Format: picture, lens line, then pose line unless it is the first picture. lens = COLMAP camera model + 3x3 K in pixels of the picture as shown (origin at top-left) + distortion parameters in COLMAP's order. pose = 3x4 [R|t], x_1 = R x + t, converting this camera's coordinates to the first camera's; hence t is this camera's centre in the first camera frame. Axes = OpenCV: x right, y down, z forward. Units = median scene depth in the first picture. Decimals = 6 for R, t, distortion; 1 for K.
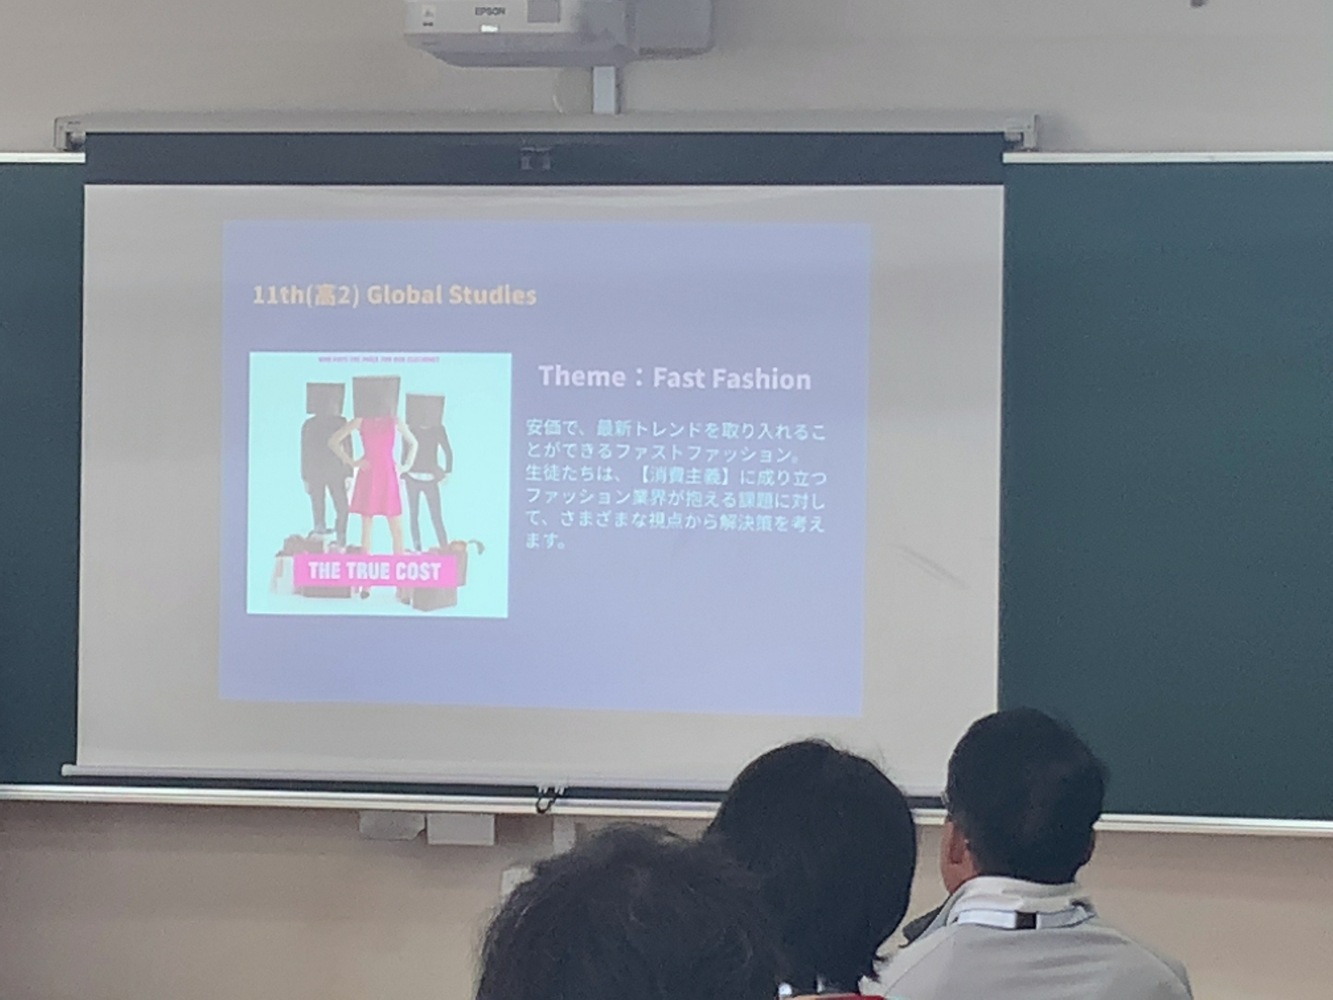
lens RADIAL K [[4475.5, 0, 666.5], [0, 4475.5, 500.0], [0, 0, 1]] dist [0.037625, 1.943659]
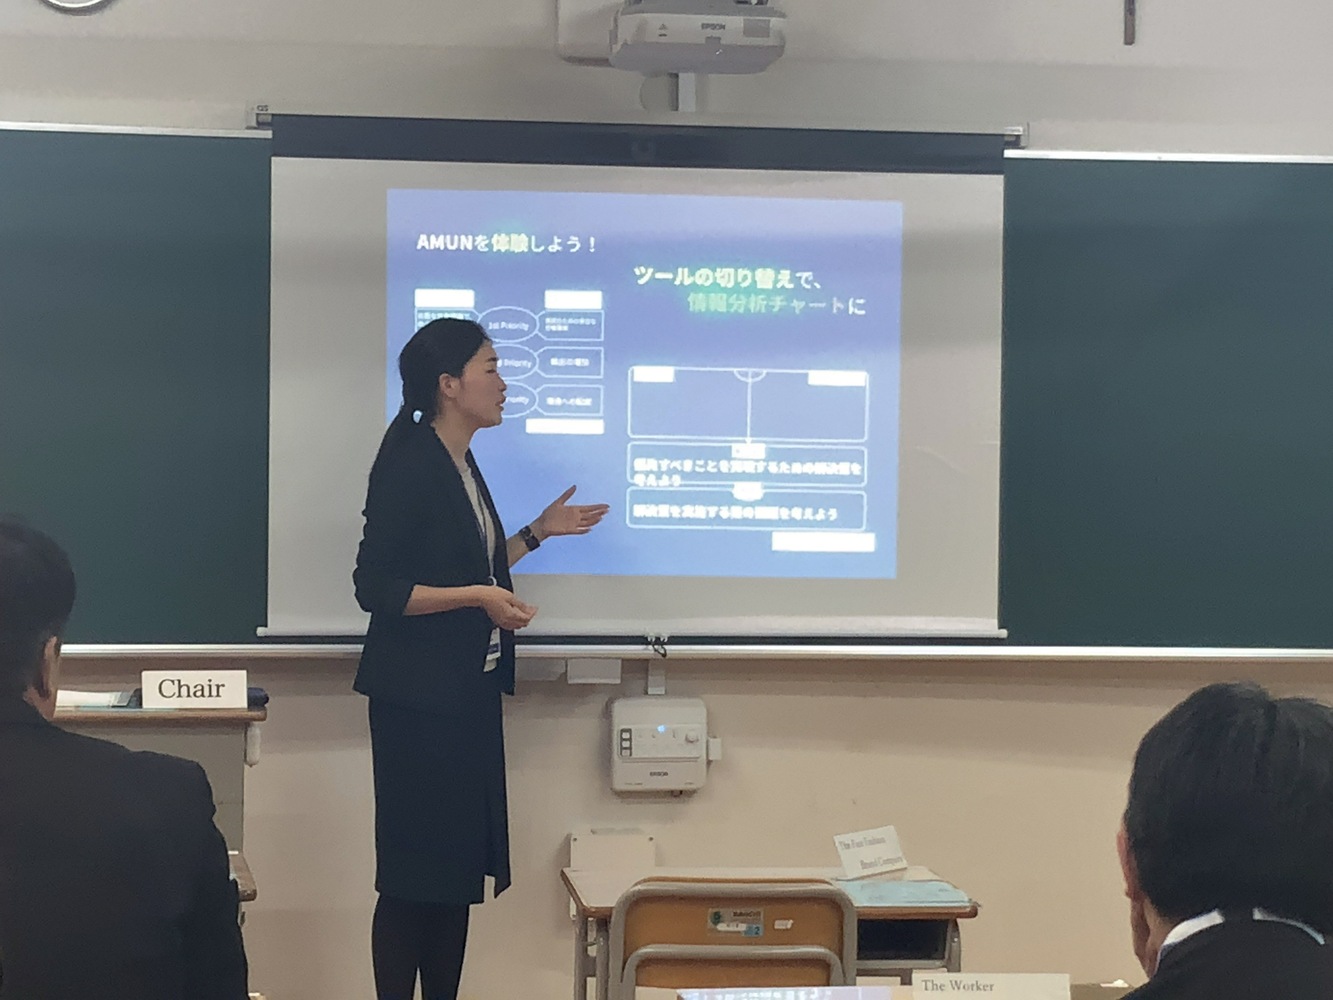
lens RADIAL K [[3150.1, 0, 666.5], [0, 3150.1, 500.0], [0, 0, 1]] dist [0.103505, -0.143599]
pose [[0.945525, -0.009438, 0.325411, -0.317237], [-0.000096, 0.999572, 0.029269, -0.001484], [-0.325548, -0.027706, 0.945119, 0.145950]]
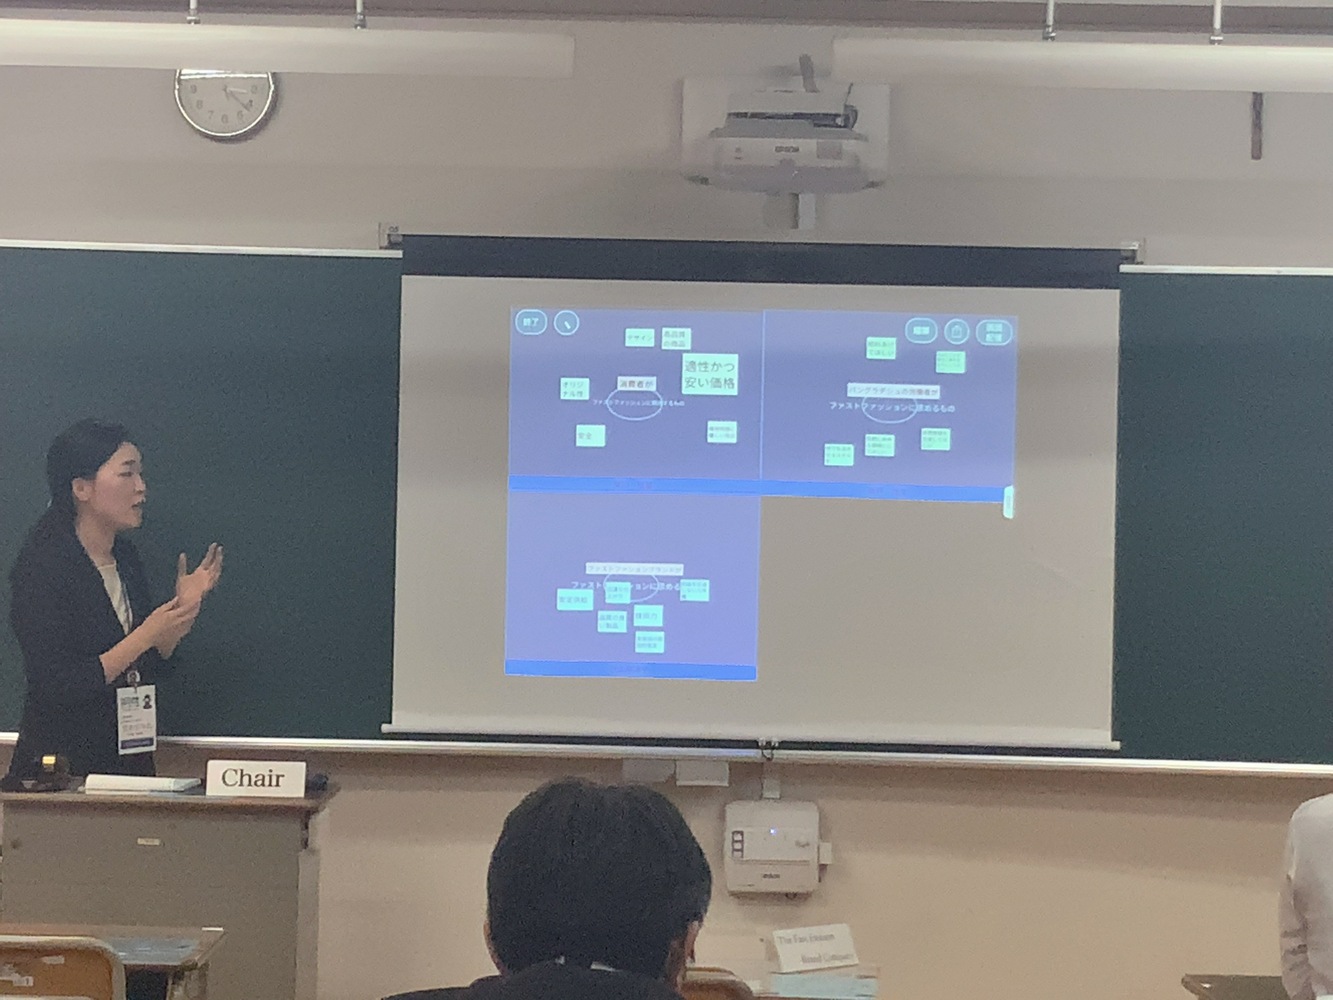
lens RADIAL K [[3297.2, 0, 666.5], [0, 3297.2, 500.0], [0, 0, 1]] dist [0.029220, 0.839968]
pose [[0.987600, 0.009178, 0.156725, -0.207433], [-0.008845, 0.999957, -0.002821, -0.003530], [-0.156744, 0.001400, 0.987638, 0.050181]]
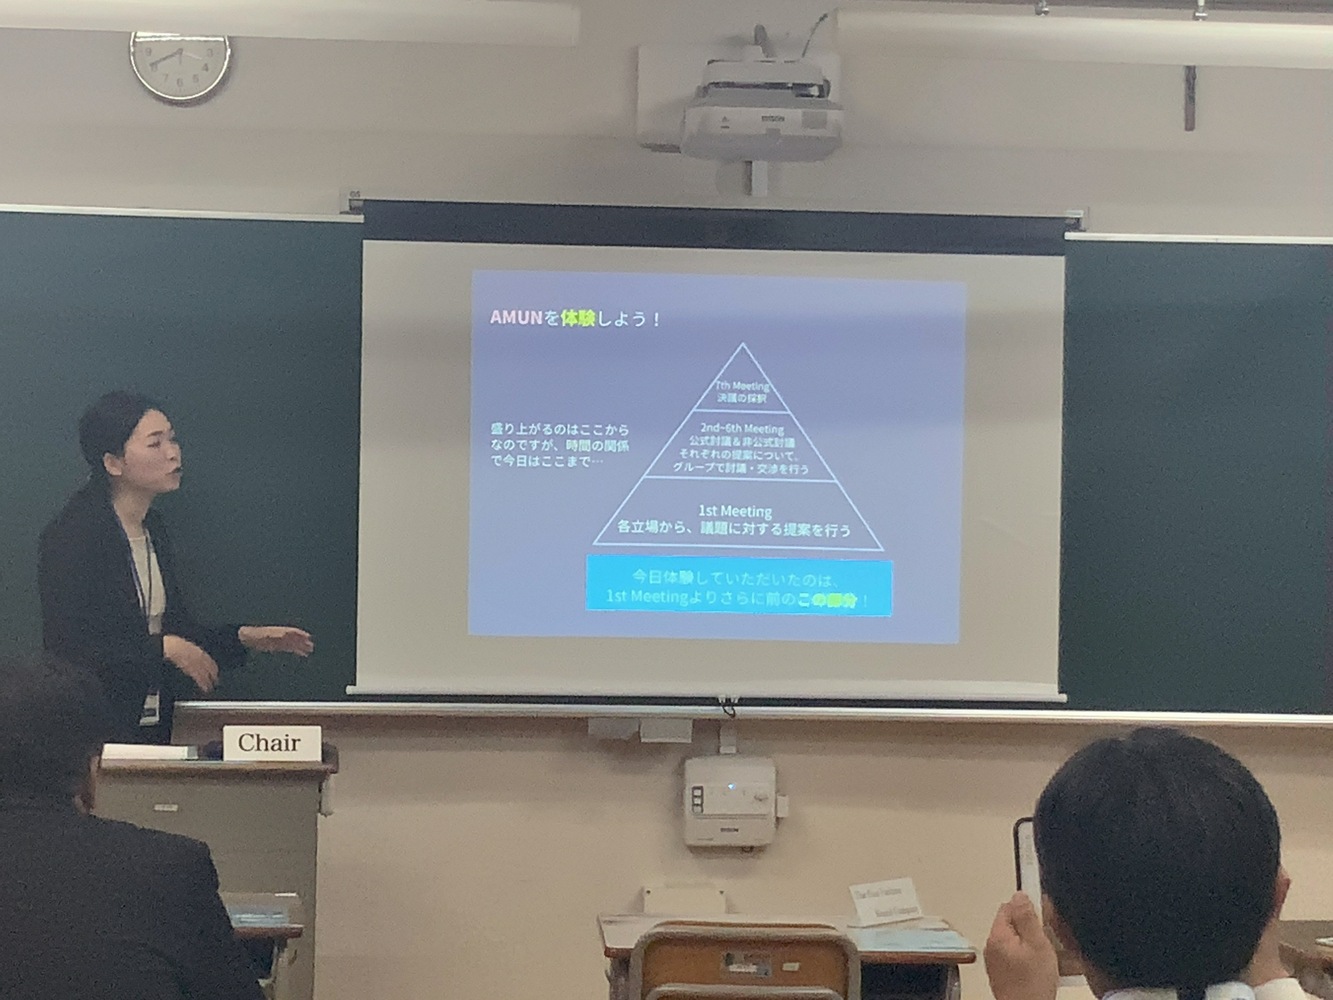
lens RADIAL K [[3233.6, 0, 666.5], [0, 3233.6, 500.0], [0, 0, 1]] dist [0.072580, 0.226146]
pose [[0.963314, 0.001265, 0.268374, -0.303516], [-0.004435, 0.999927, 0.011205, -0.005910], [-0.268340, -0.011984, 0.963250, 0.073098]]
